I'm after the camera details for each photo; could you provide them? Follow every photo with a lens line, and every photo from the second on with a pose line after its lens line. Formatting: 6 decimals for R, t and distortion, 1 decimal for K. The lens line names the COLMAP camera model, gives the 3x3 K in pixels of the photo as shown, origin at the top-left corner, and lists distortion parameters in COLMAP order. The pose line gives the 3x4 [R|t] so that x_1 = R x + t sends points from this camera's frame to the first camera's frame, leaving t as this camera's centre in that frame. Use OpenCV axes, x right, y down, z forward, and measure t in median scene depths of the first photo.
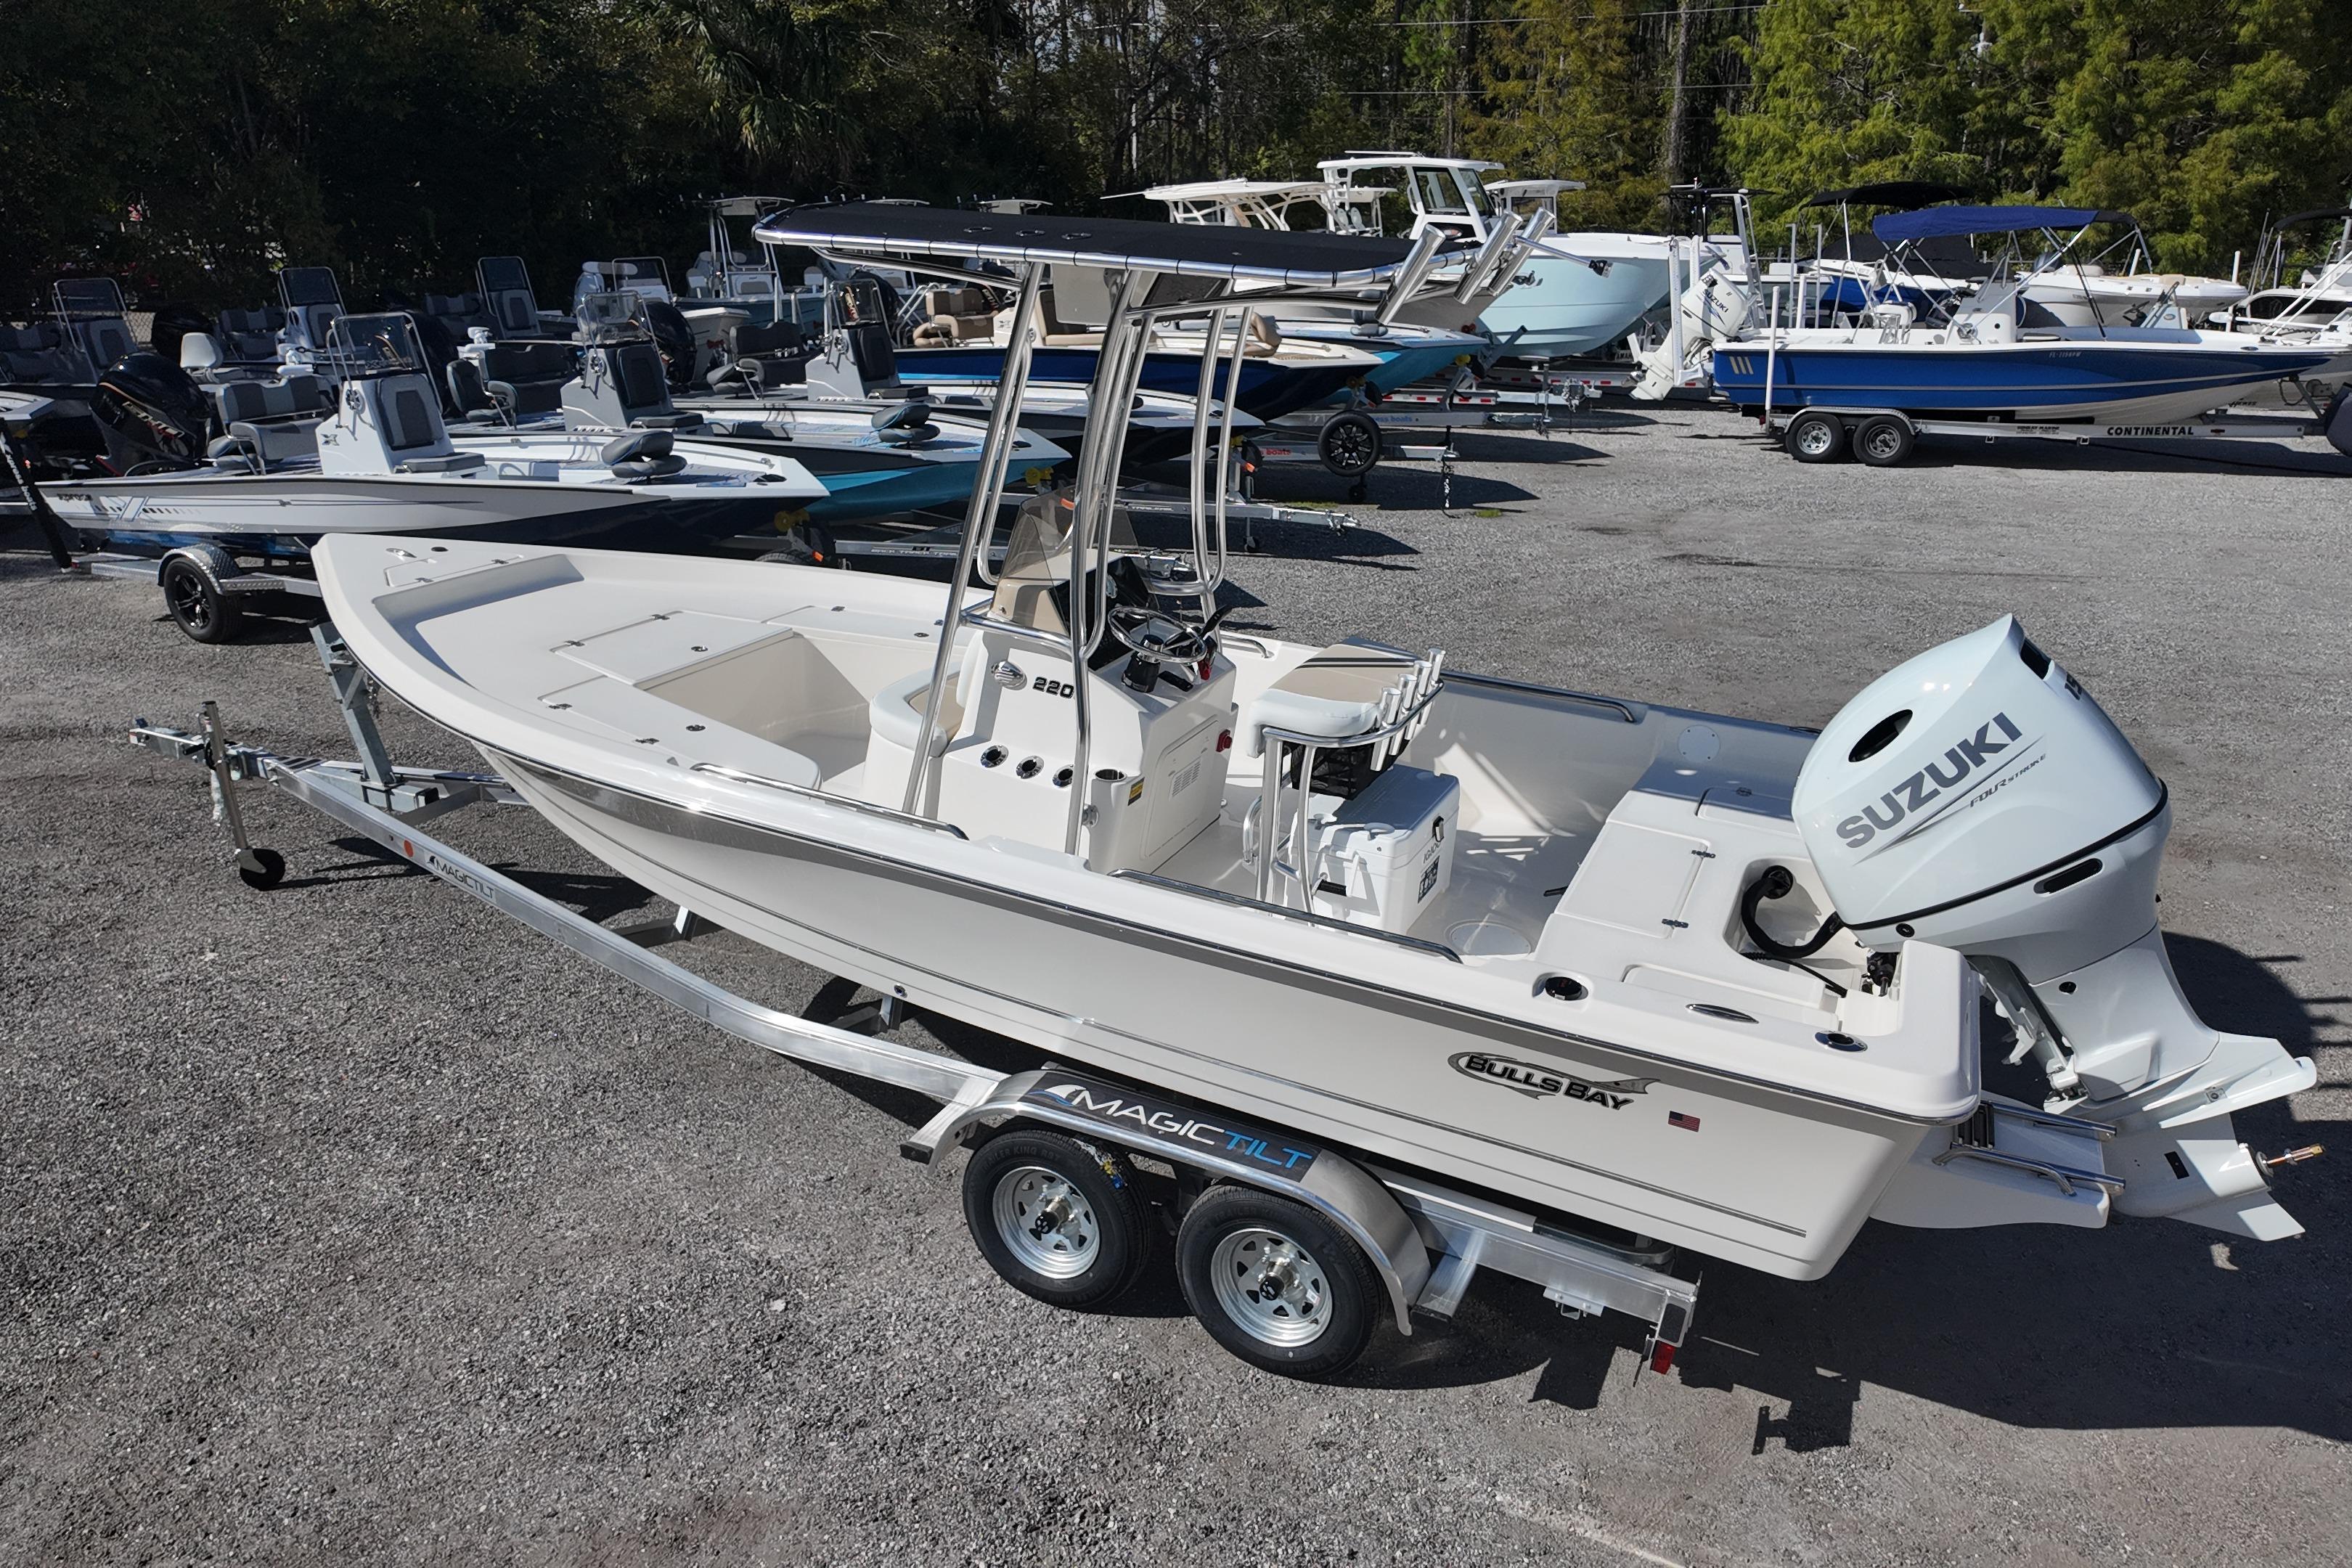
lens RADIAL K [[1619.7, 0, 1175.1], [0, 1619.7, 789.7], [0, 0, 1]] dist [0.063251, -0.073512]
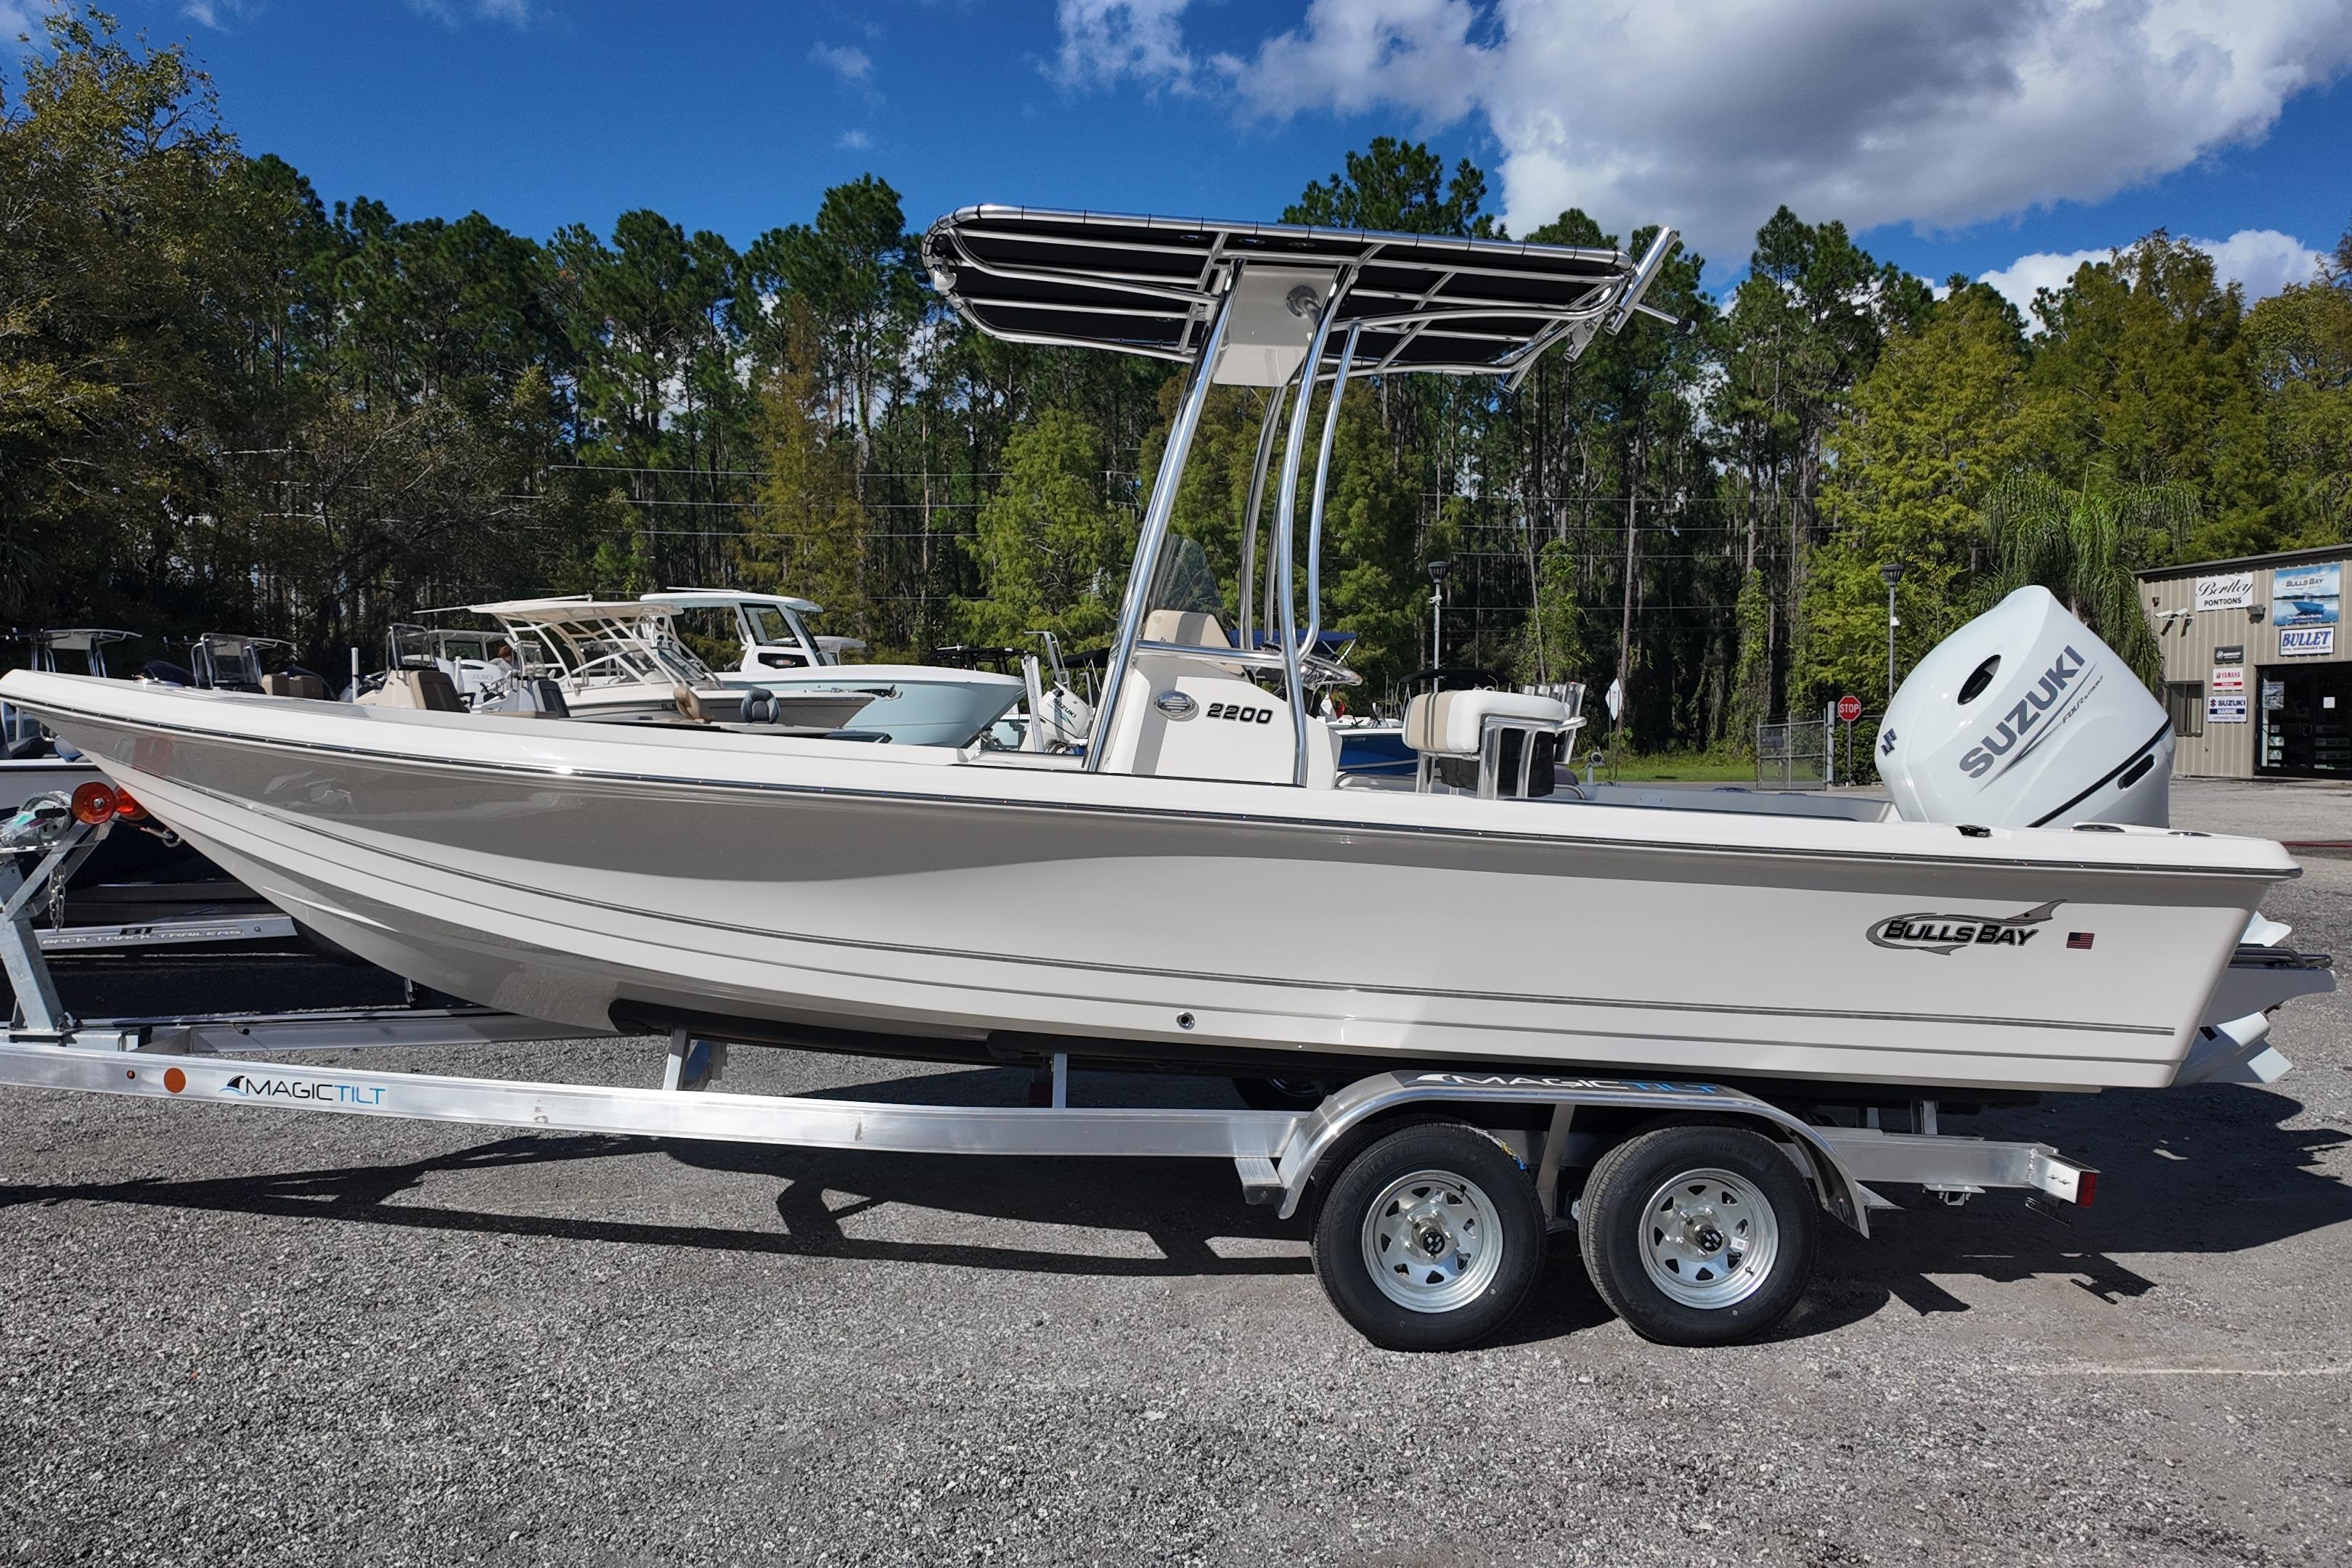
lens RADIAL K [[1614.8, 0, 1174.1], [0, 1614.8, 791.6], [0, 0, 1]] dist [0.106252, -0.156688]
pose [[0.874222, -0.015951, 0.485264, -0.592117], [0.161752, 0.951934, -0.260112, 0.231784], [-0.457791, 0.305888, 0.834782, 0.252407]]
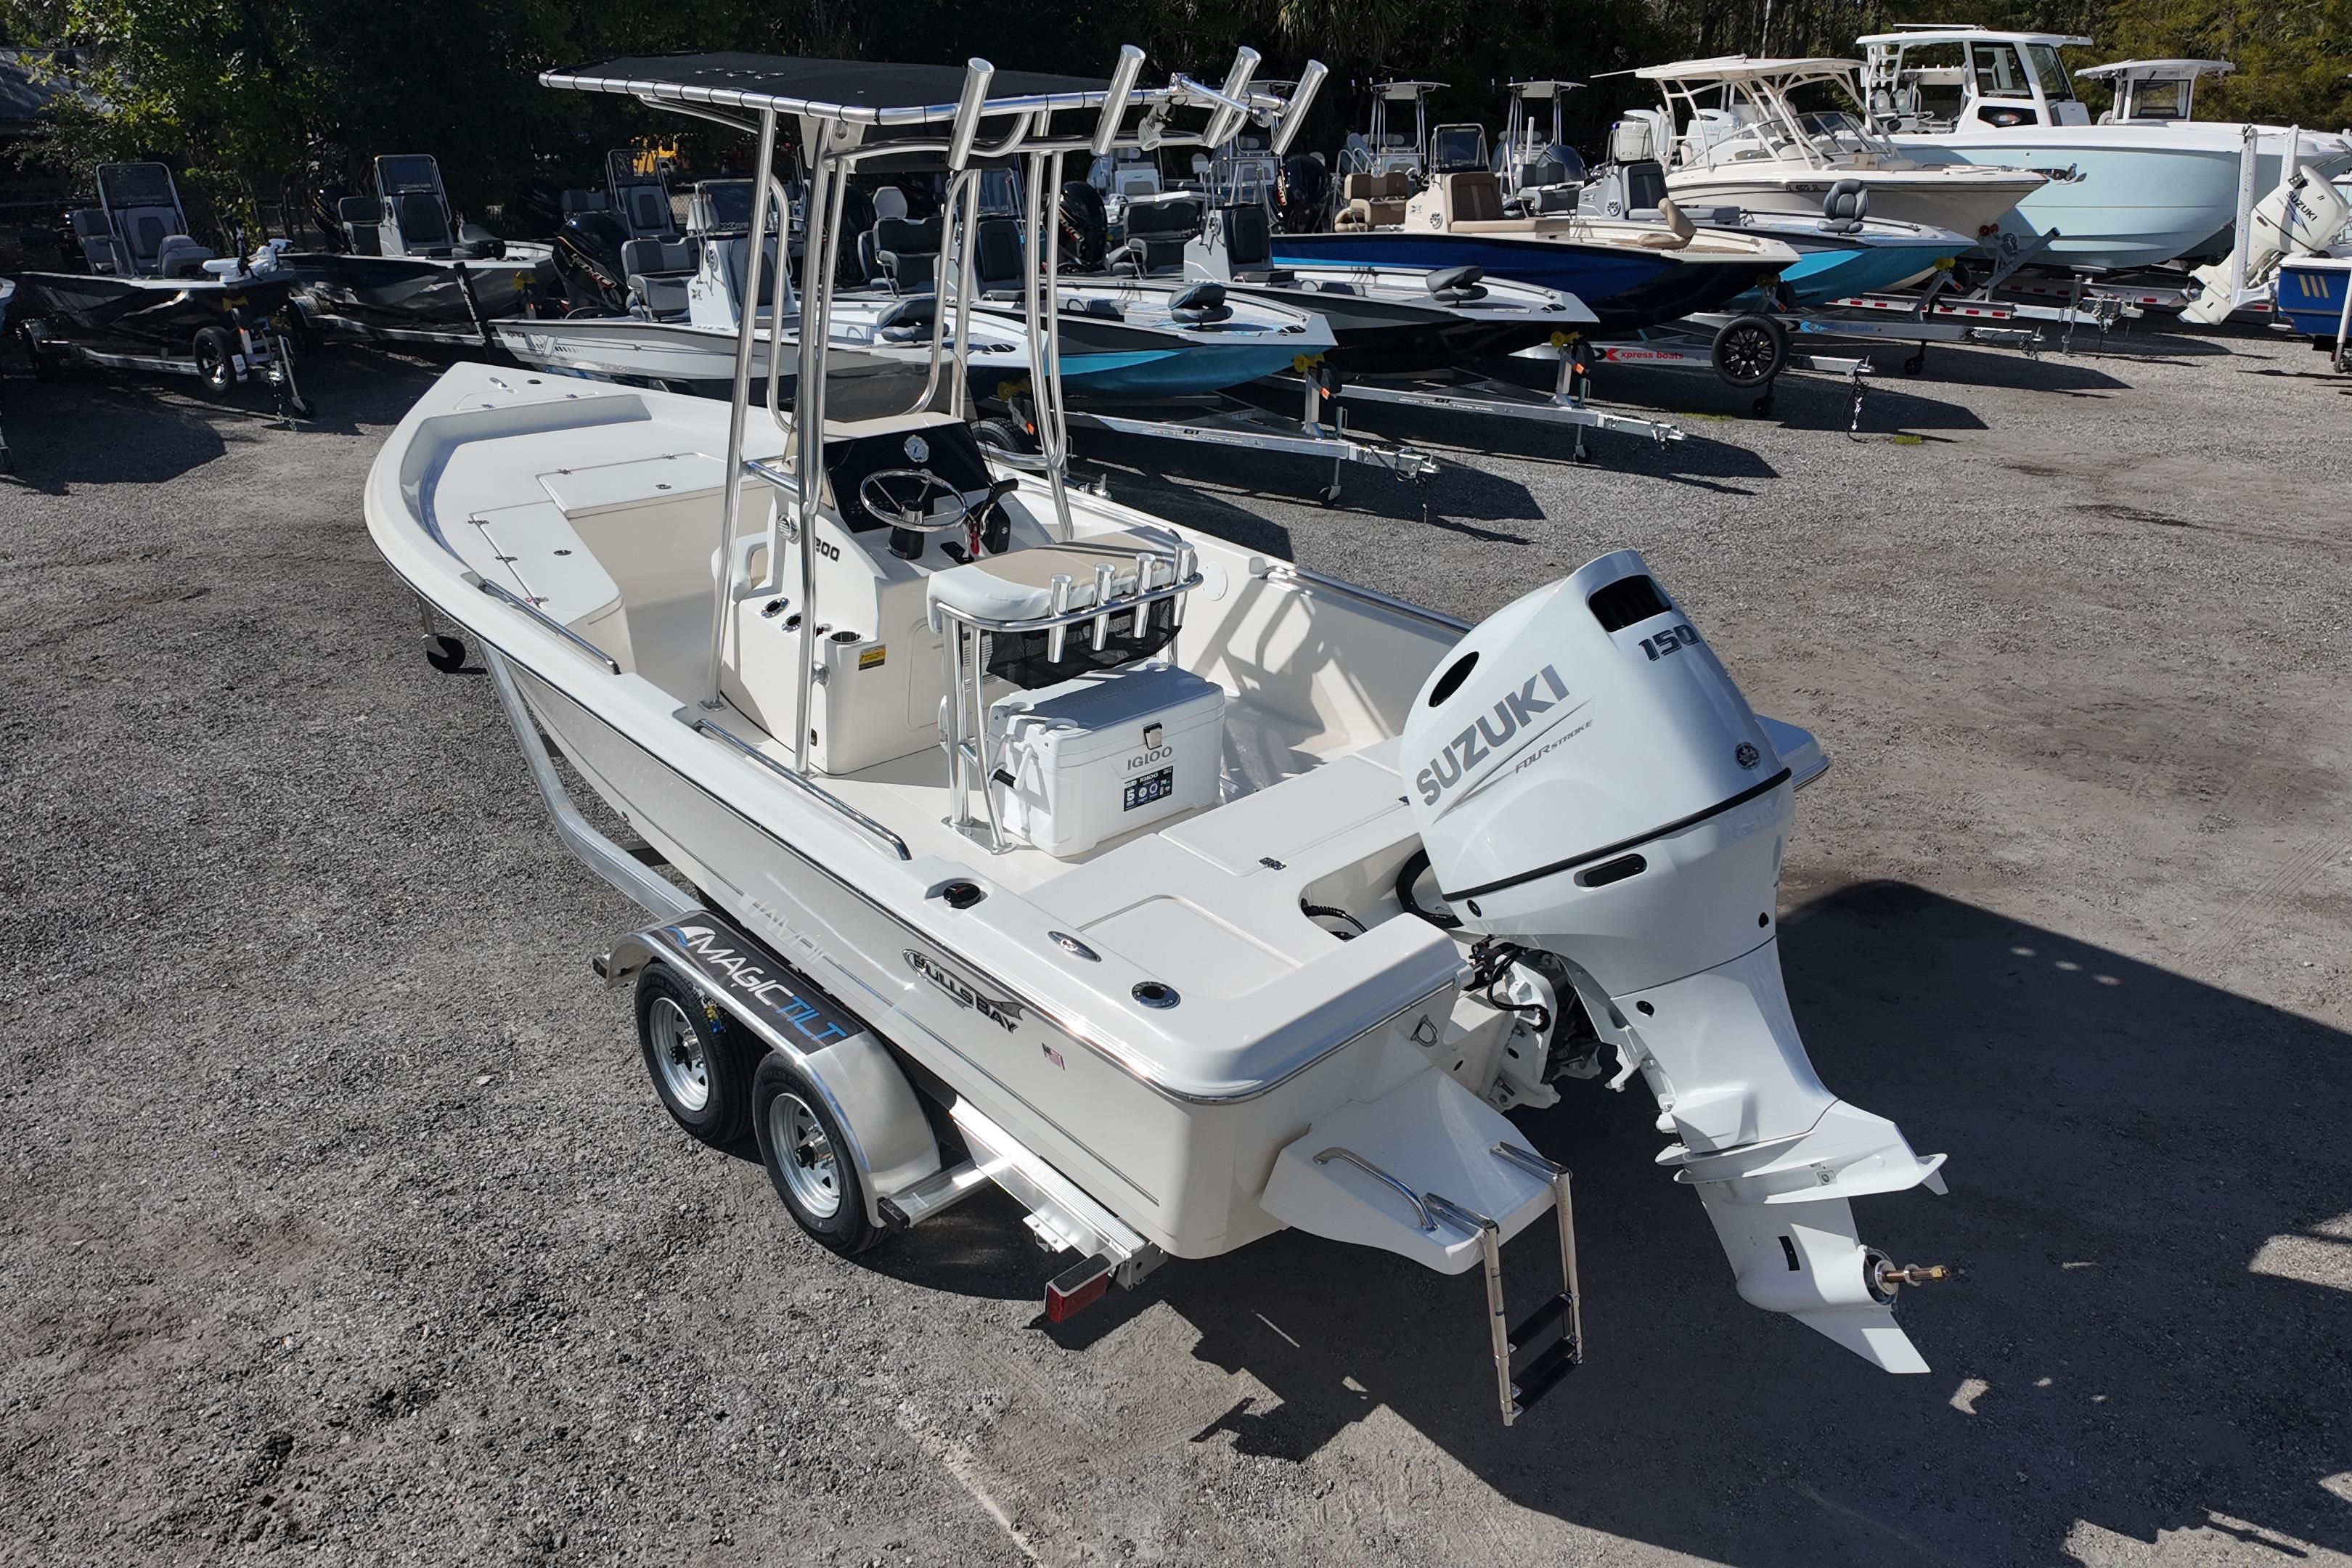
lens RADIAL K [[1630.4, 0, 1177.5], [0, 1630.4, 772.5], [0, 0, 1]] dist [0.054051, -0.061645]
pose [[0.931490, 0.141518, -0.335112, 0.518457], [-0.125584, 0.989690, 0.068869, -0.022182], [0.341403, -0.022066, 0.939658, 0.123818]]
